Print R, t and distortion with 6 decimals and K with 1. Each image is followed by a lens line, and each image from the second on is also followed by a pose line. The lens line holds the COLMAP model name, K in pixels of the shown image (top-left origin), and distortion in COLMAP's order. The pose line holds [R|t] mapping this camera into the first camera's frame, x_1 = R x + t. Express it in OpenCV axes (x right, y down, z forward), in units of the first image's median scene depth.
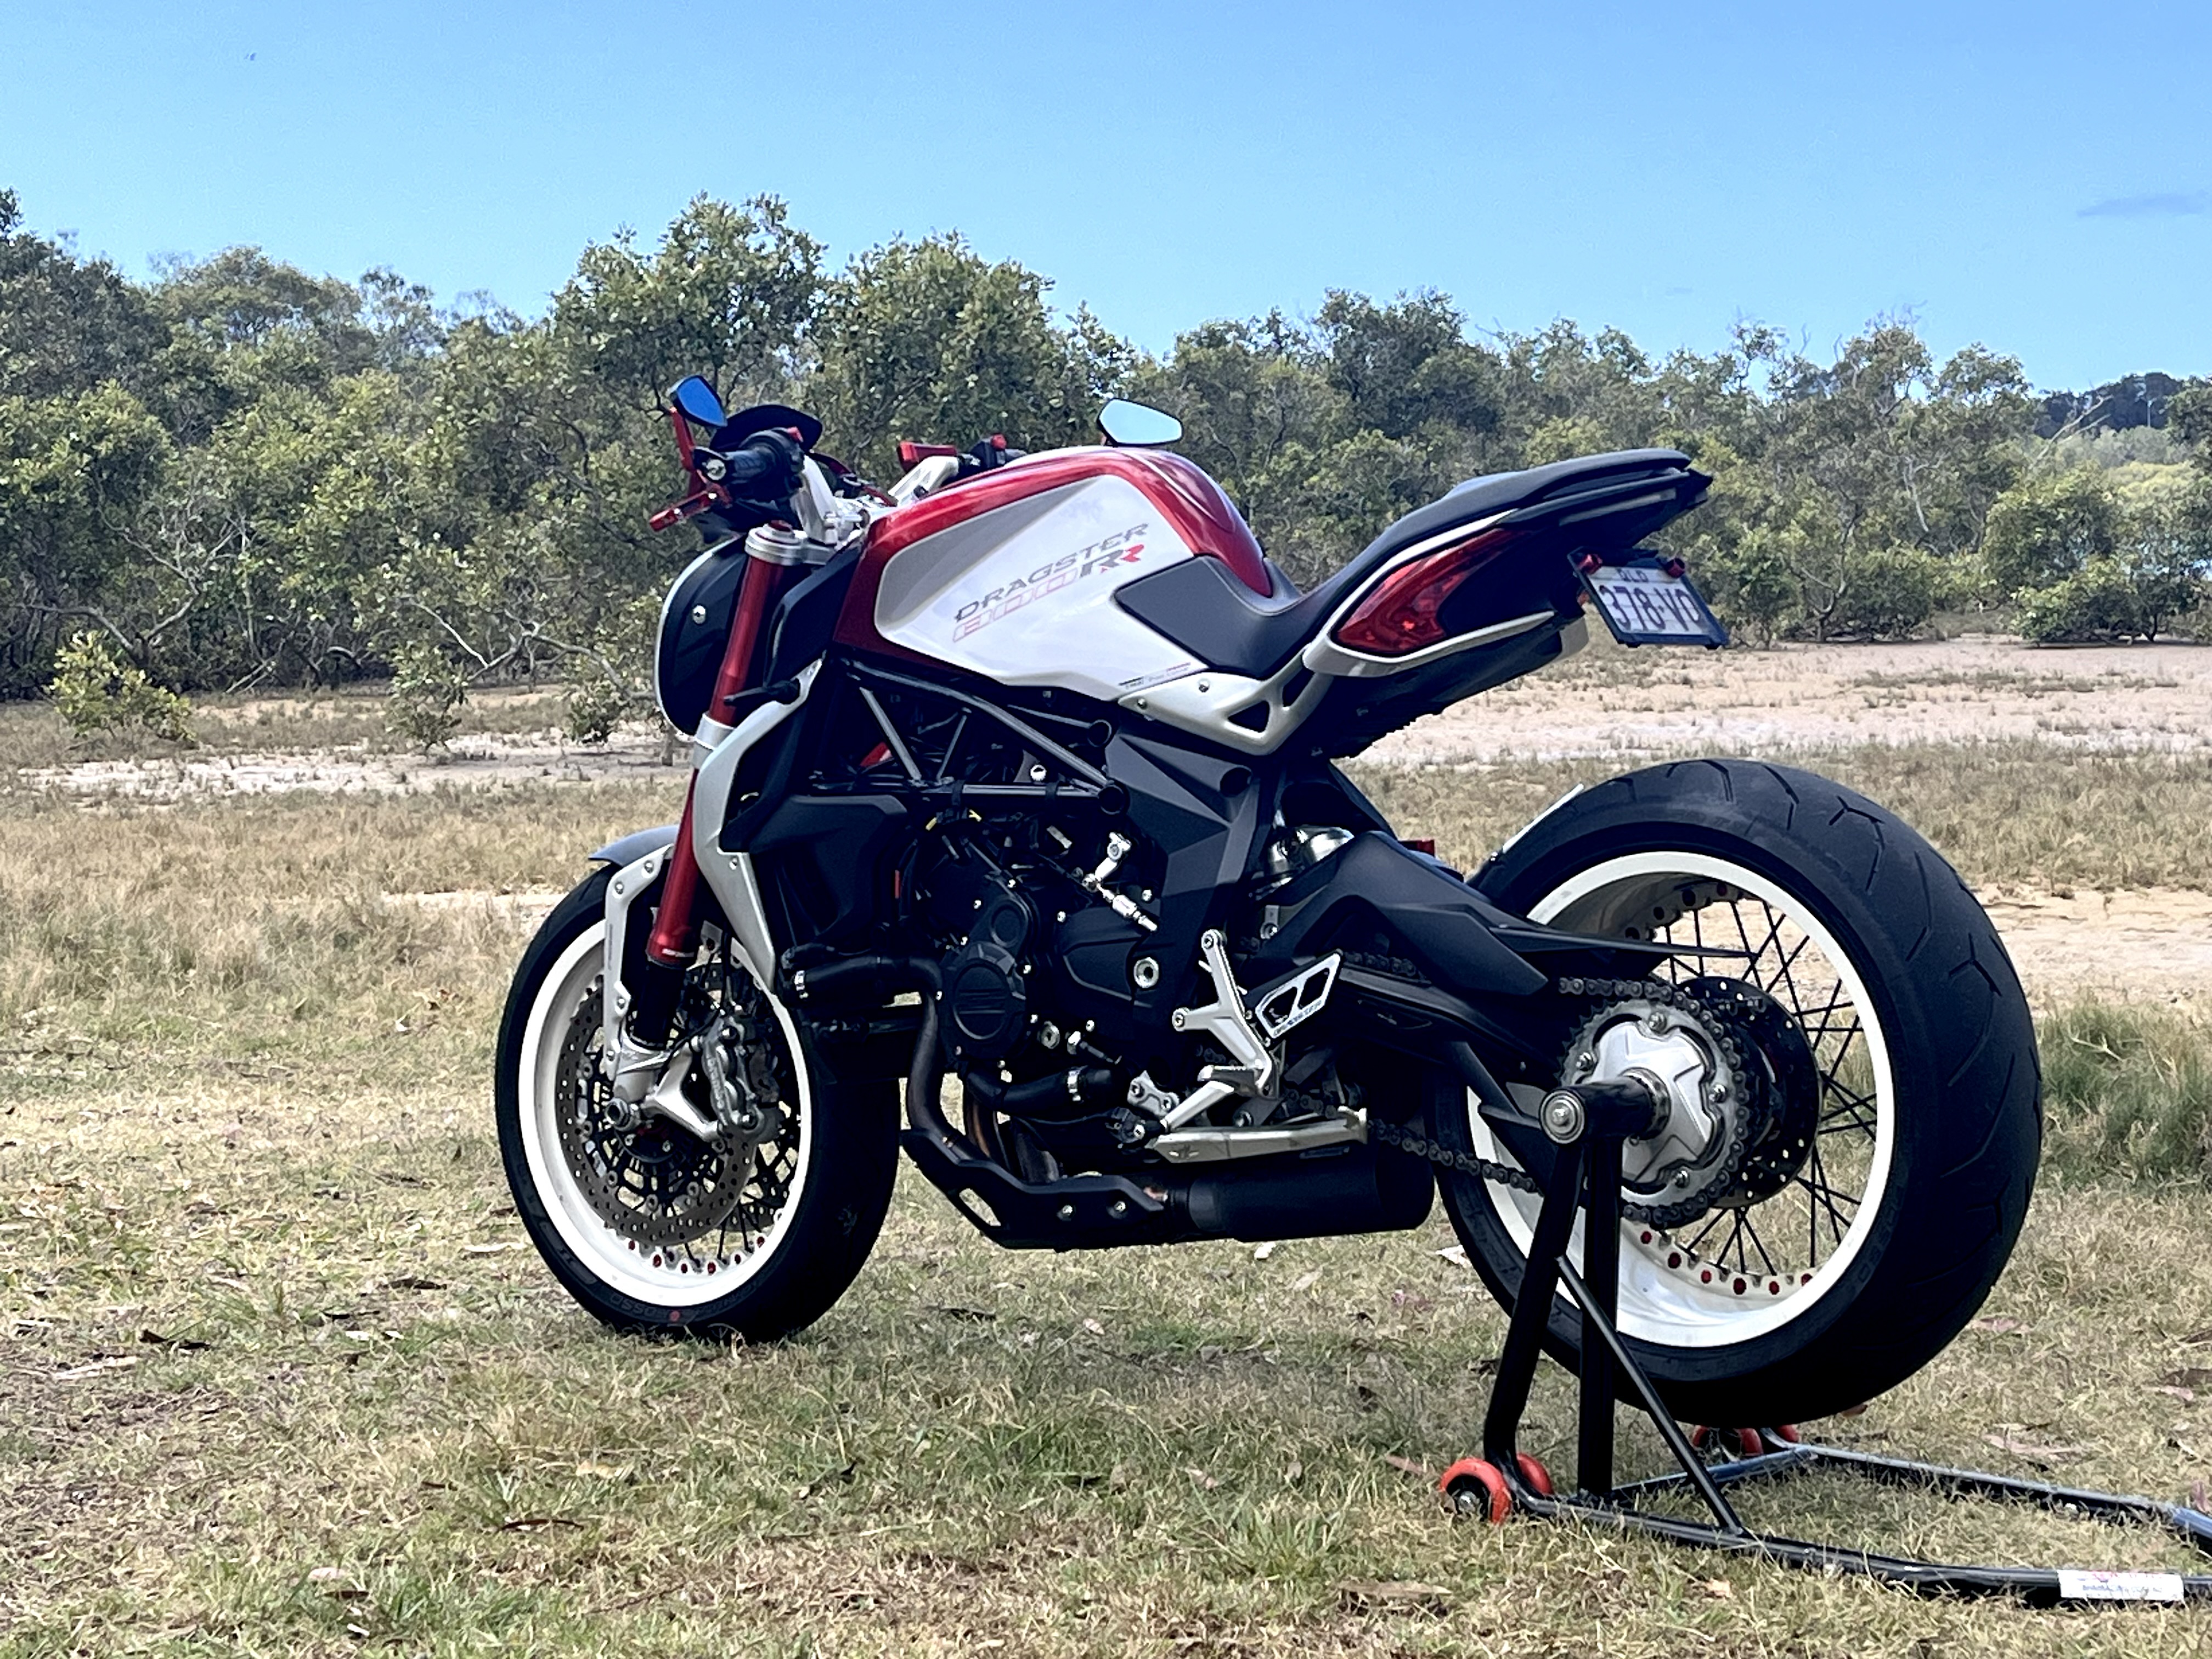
lens RADIAL K [[4082.9, 0, 1105.7], [0, 4082.9, 825.7], [0, 0, 1]] dist [0.049141, 0.000000]
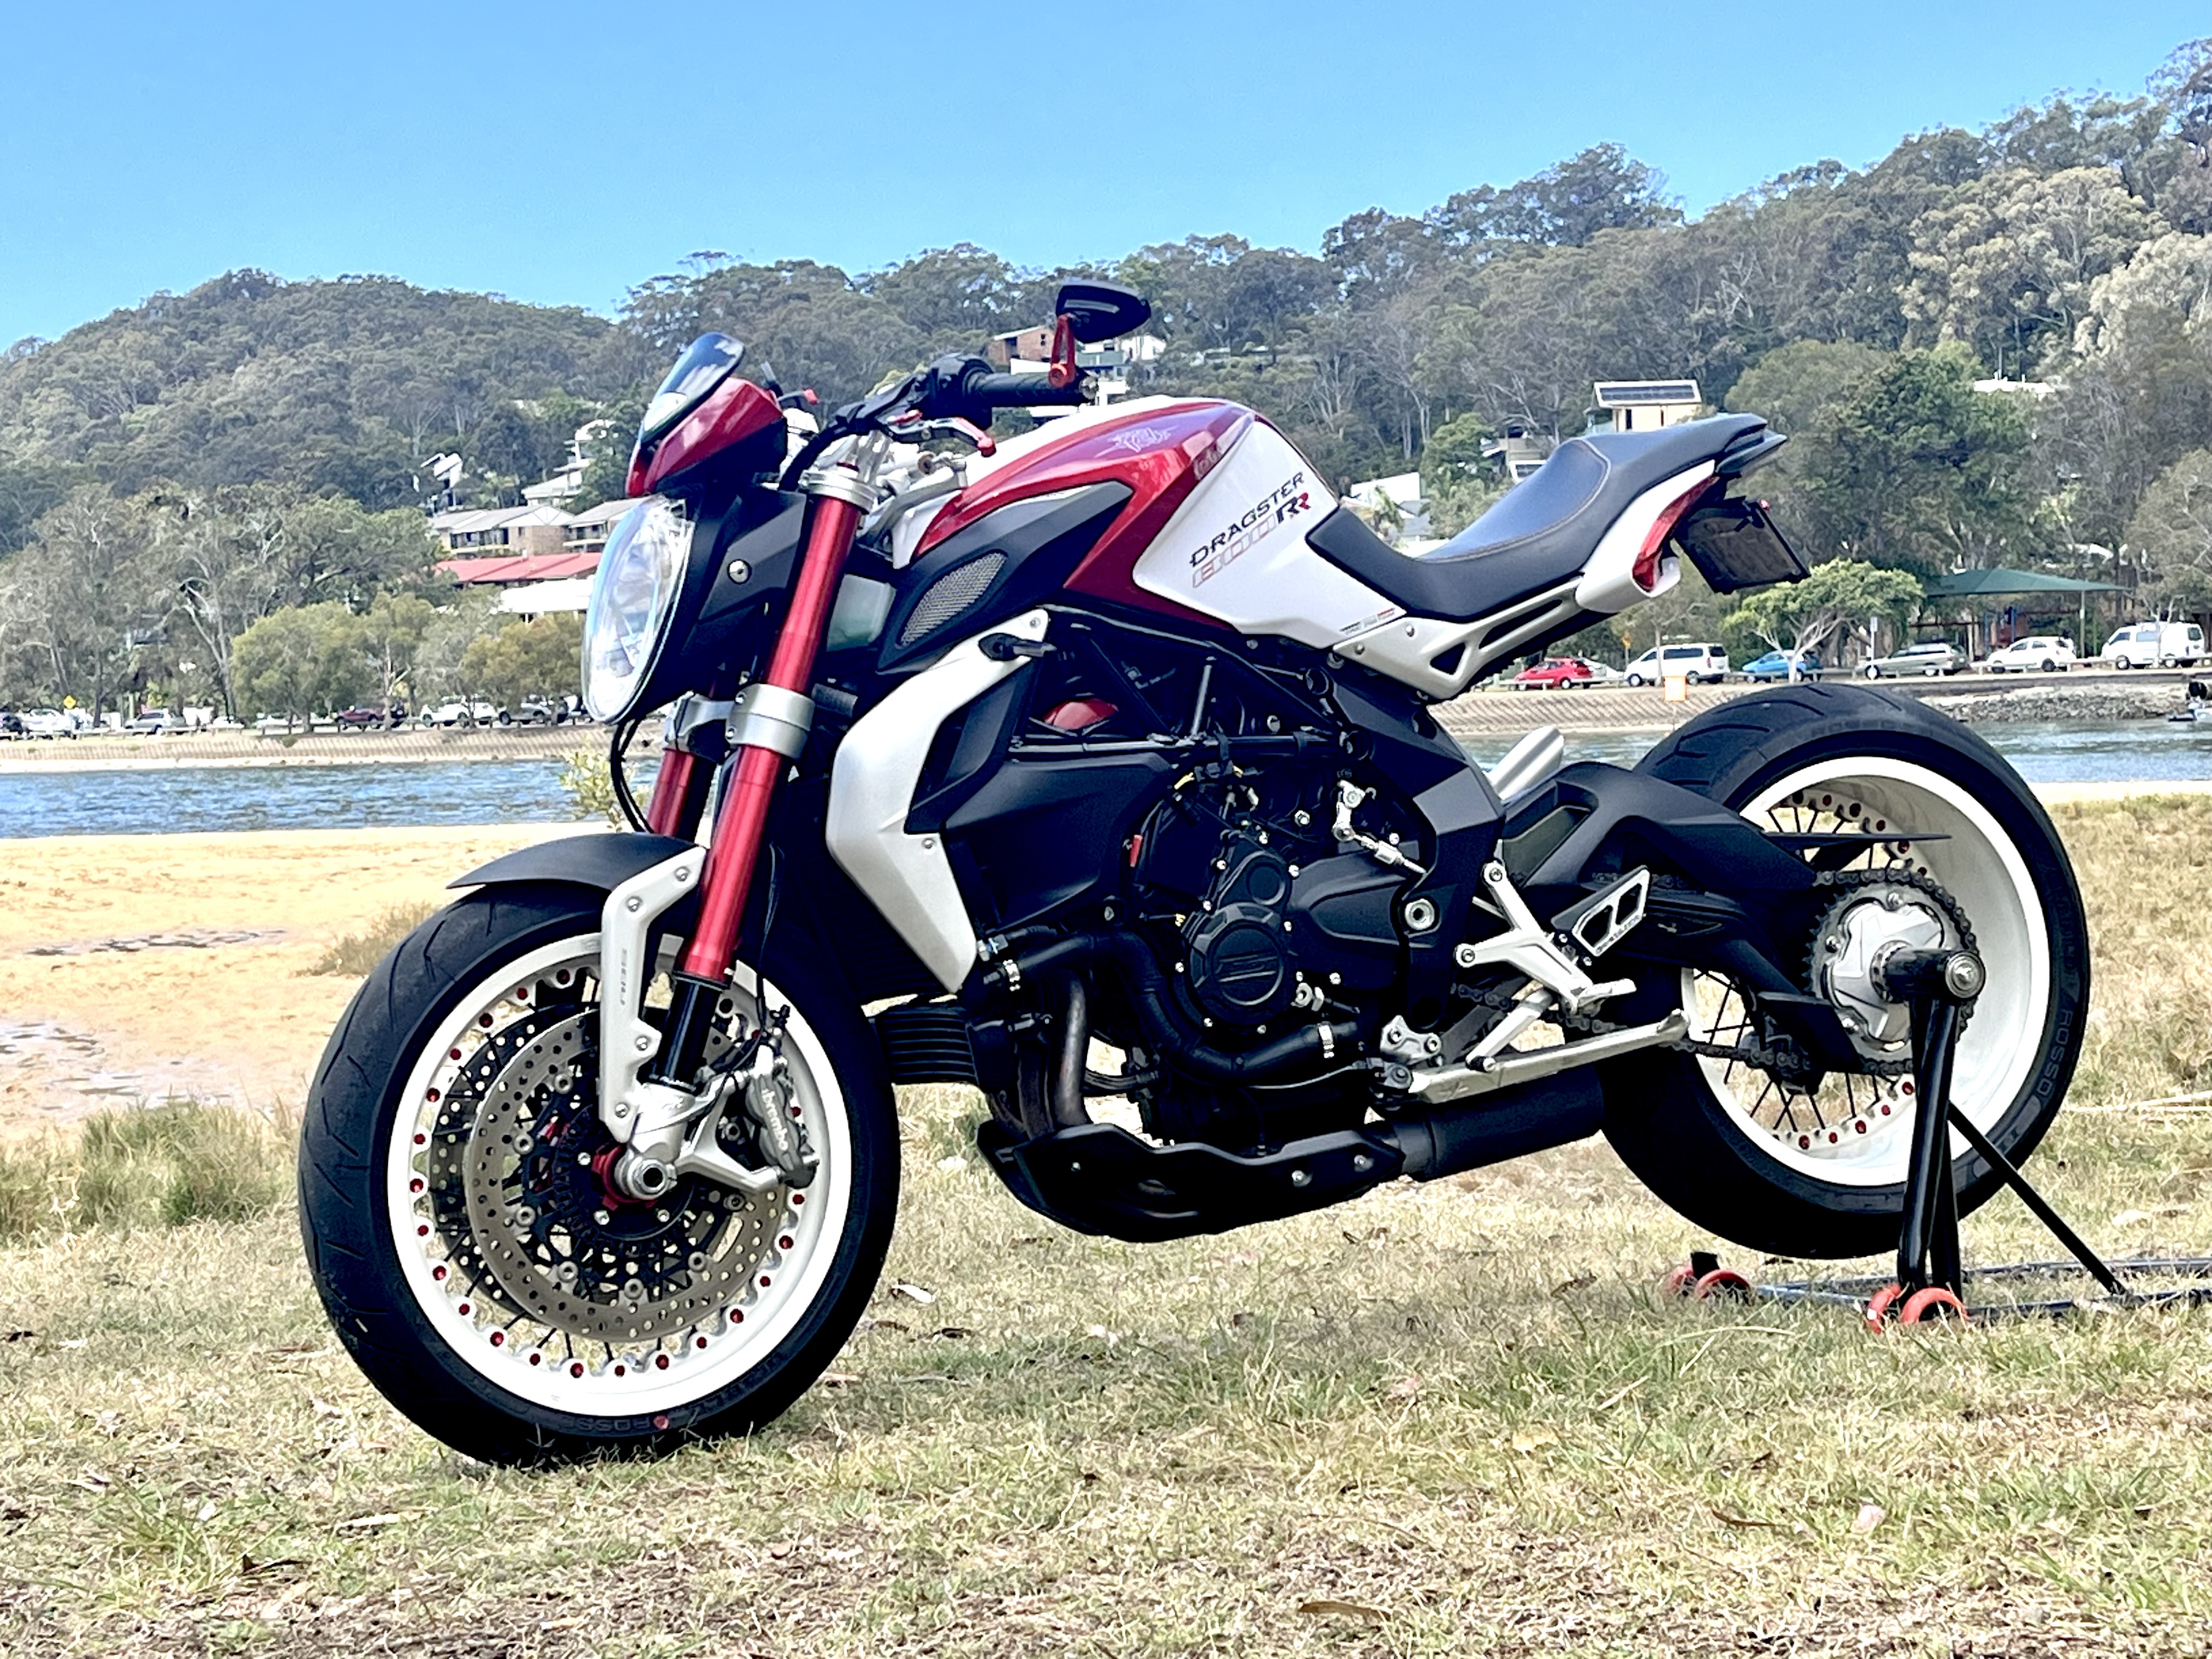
lens RADIAL K [[4111.9, 0, 1106.0], [0, 4111.9, 832.1], [0, 0, 1]] dist [0.073407, 0.000000]
pose [[0.451609, -0.026683, 0.891817, -0.901028], [0.087958, 0.996015, -0.014740, 0.023487], [-0.887870, 0.085100, 0.452156, 0.596610]]
